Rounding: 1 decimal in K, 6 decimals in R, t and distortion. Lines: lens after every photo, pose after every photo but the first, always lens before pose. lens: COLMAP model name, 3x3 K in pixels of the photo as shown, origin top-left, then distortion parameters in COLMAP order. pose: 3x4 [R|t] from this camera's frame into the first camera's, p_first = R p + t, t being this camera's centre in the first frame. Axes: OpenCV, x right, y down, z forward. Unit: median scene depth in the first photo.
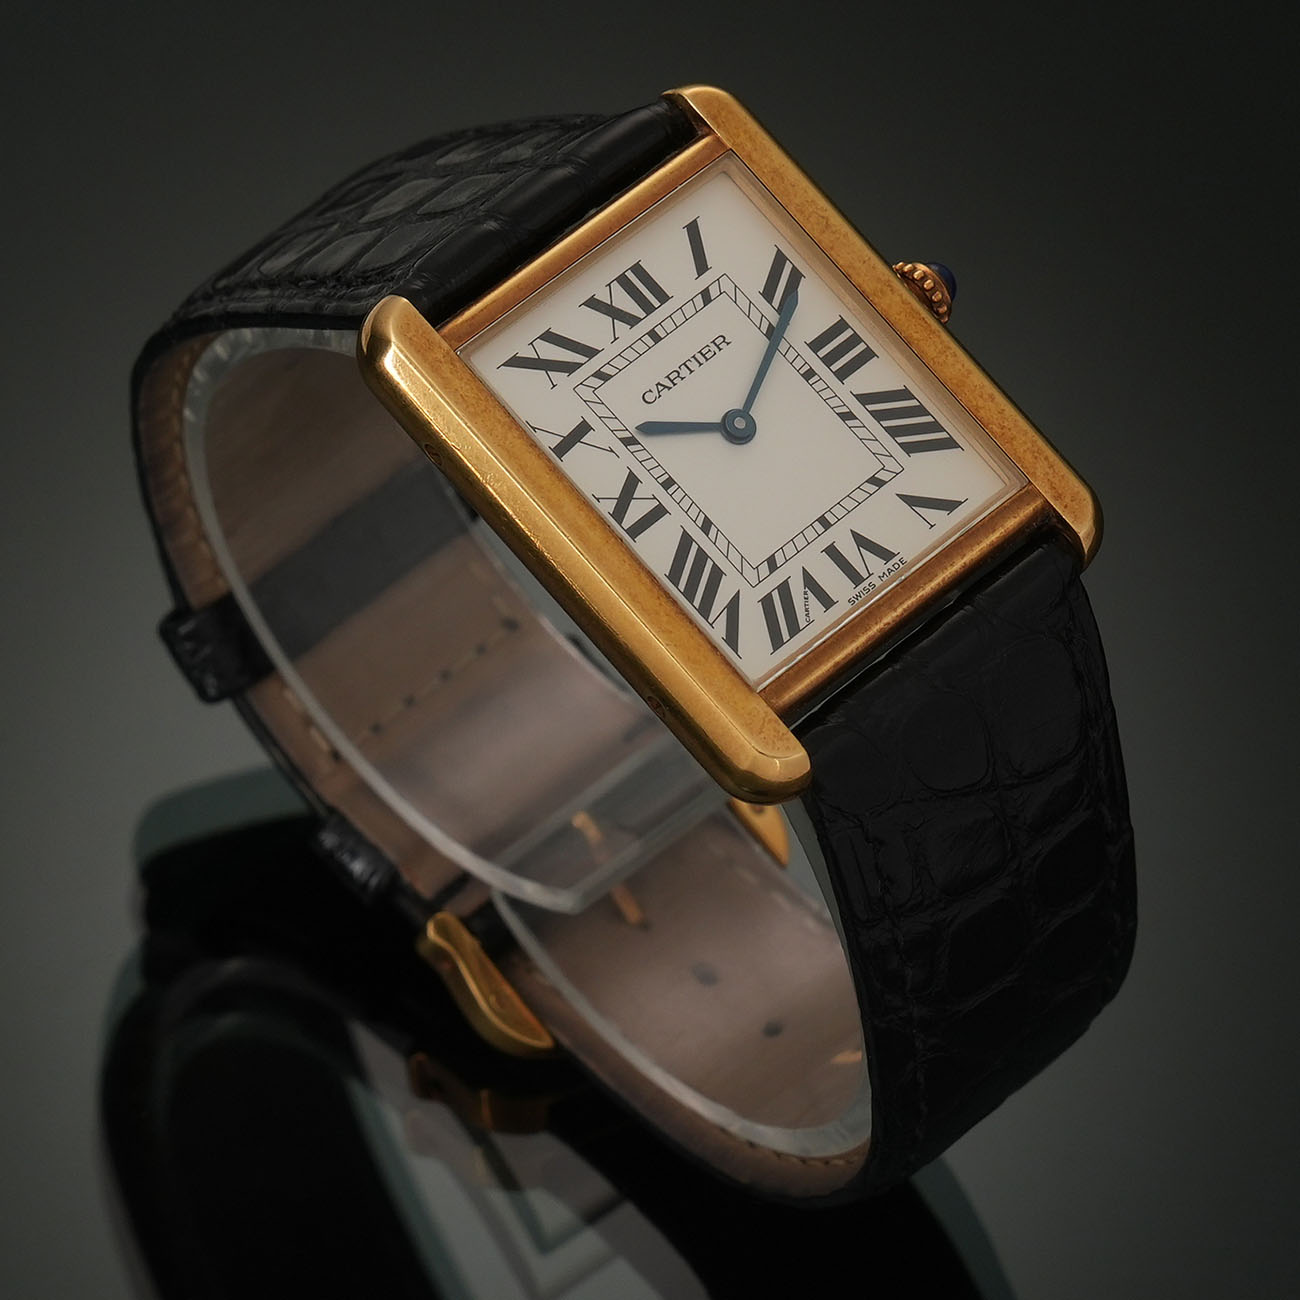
lens RADIAL K [[7023.9, 0, 650.0], [0, 7023.9, 650.0], [0, 0, 1]] dist [0.702125, 7.199700]
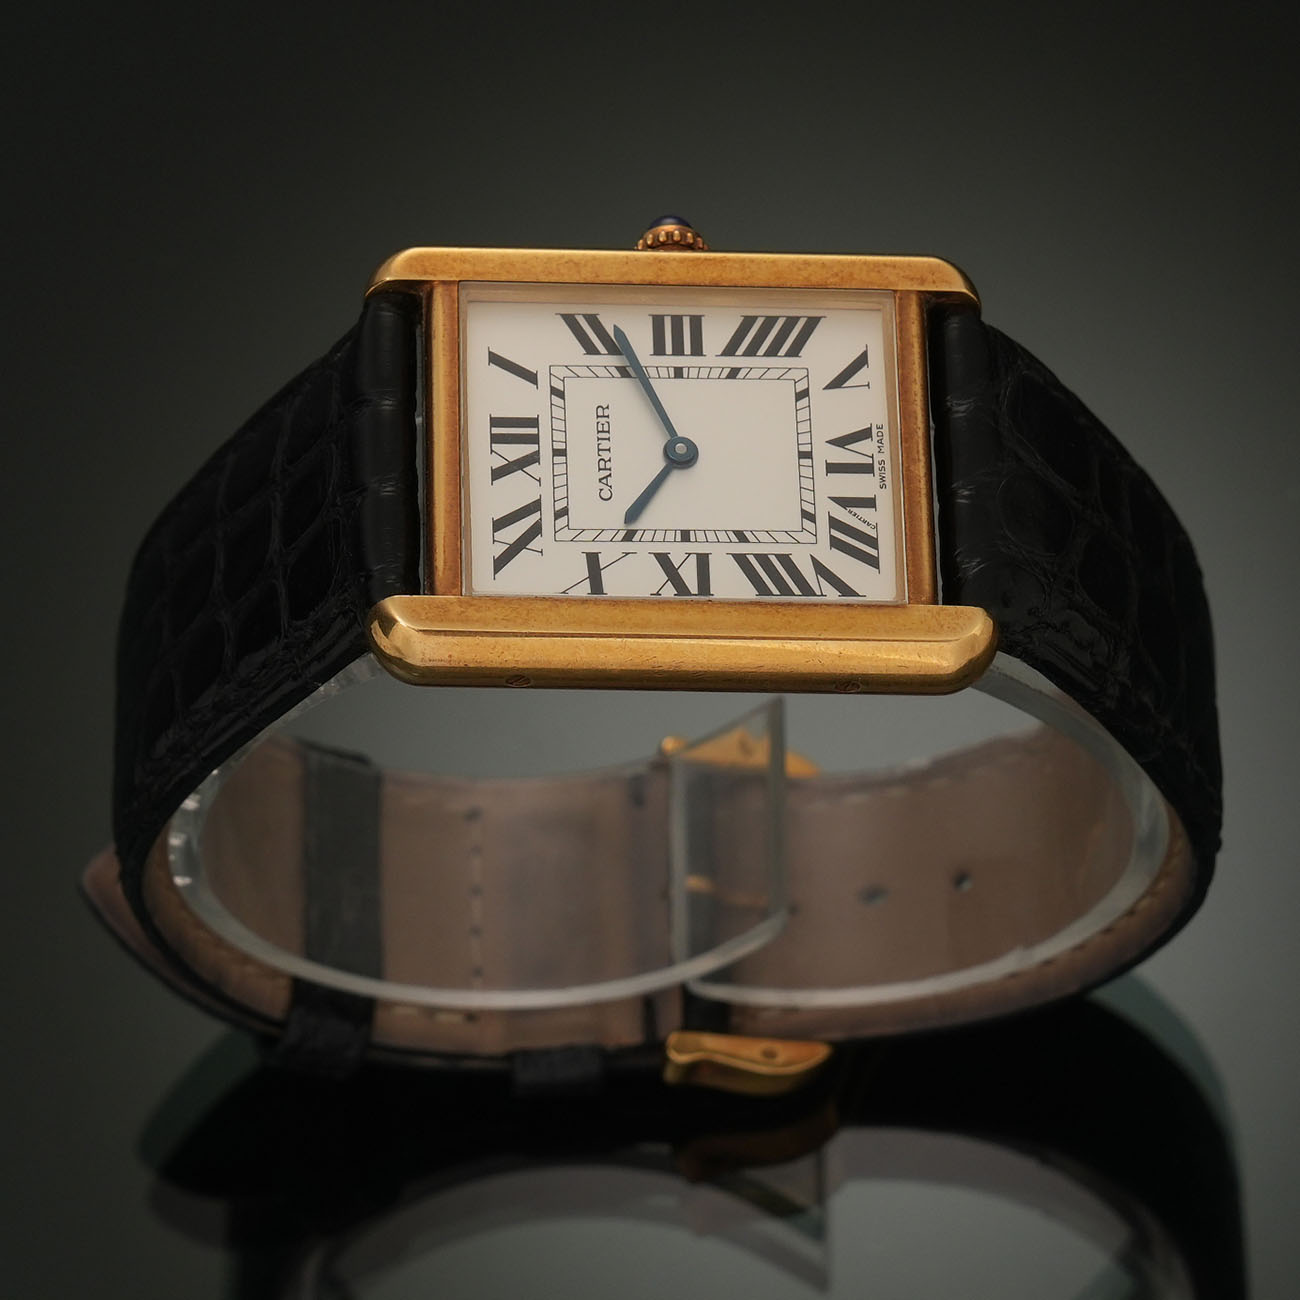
lens RADIAL K [[7023.9, 0, 650.0], [0, 7023.9, 650.0], [0, 0, 1]] dist [0.702125, 7.199700]
pose [[0.653863, -0.724885, 0.216805, -0.236330], [0.721545, 0.683635, 0.109618, -0.128824], [-0.227676, 0.084759, 0.970041, -0.001901]]
